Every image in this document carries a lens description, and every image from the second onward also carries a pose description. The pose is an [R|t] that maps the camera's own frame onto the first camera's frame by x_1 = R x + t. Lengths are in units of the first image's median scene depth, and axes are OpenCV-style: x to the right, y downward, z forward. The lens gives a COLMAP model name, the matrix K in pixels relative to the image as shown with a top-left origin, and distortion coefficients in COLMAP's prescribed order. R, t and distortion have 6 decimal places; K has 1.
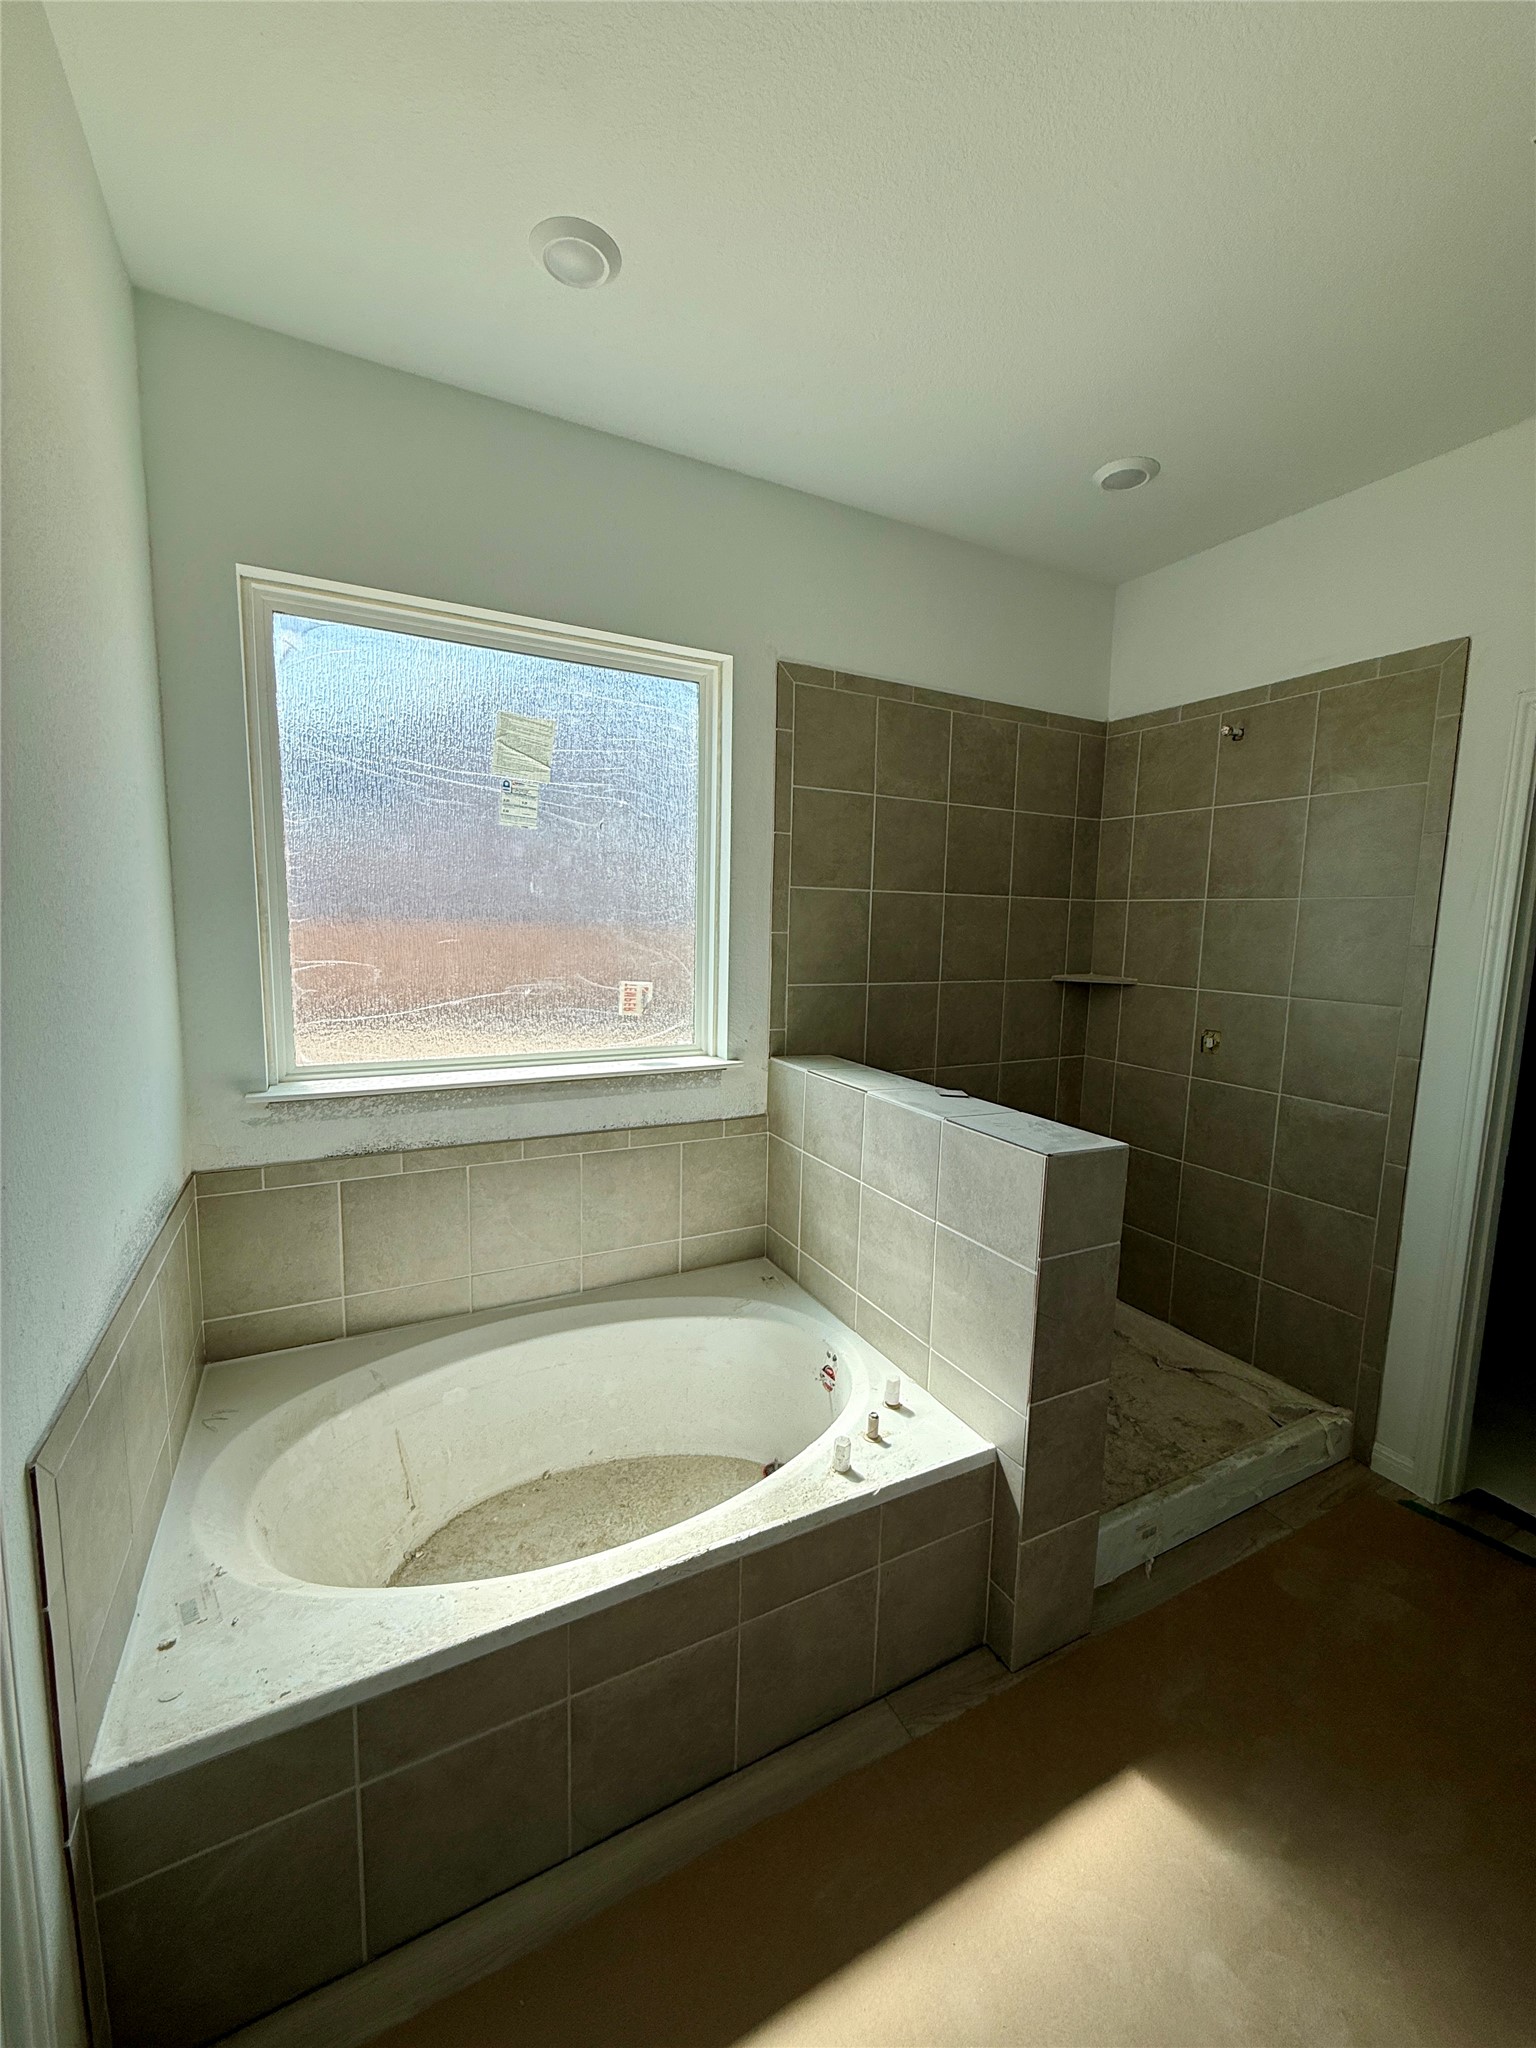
lens RADIAL K [[810.4, 0, 768.5], [0, 810.4, 1021.9], [0, 0, 1]] dist [-0.001132, -0.000012]
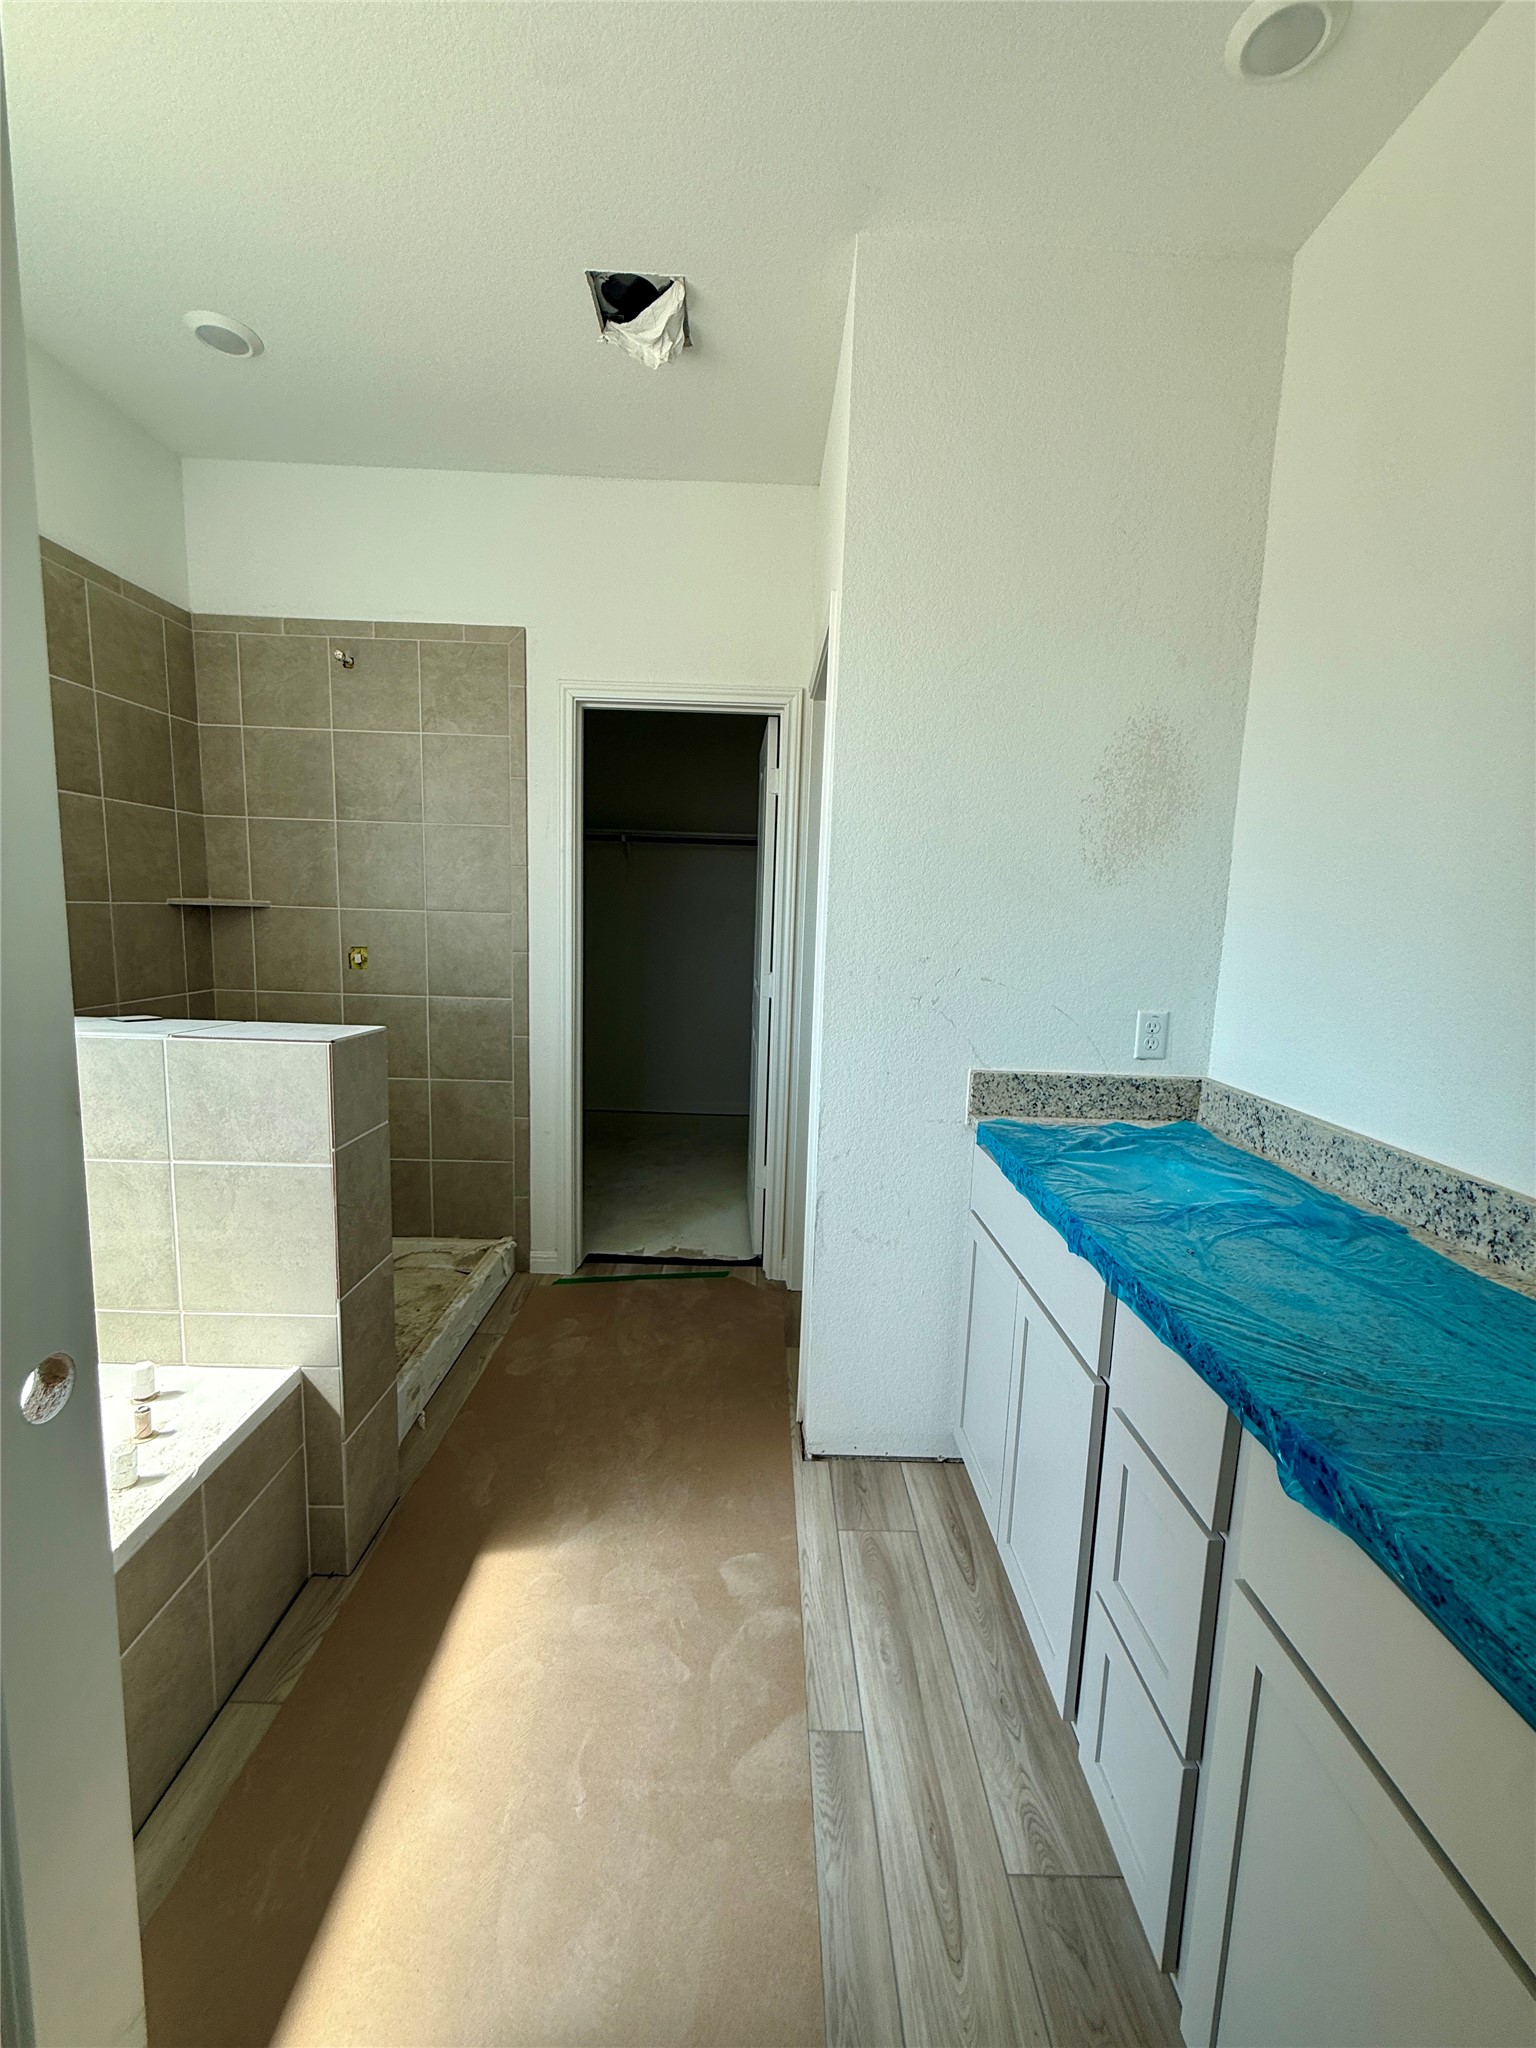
lens RADIAL K [[810.4, 0, 764.1], [0, 810.4, 1021.1], [0, 0, 1]] dist [-0.001132, -0.000012]
pose [[0.458481, -0.127197, 0.879555, -0.180886], [0.086457, 0.991394, 0.098304, 0.058258], [-0.884489, 0.030973, 0.465532, 0.052389]]
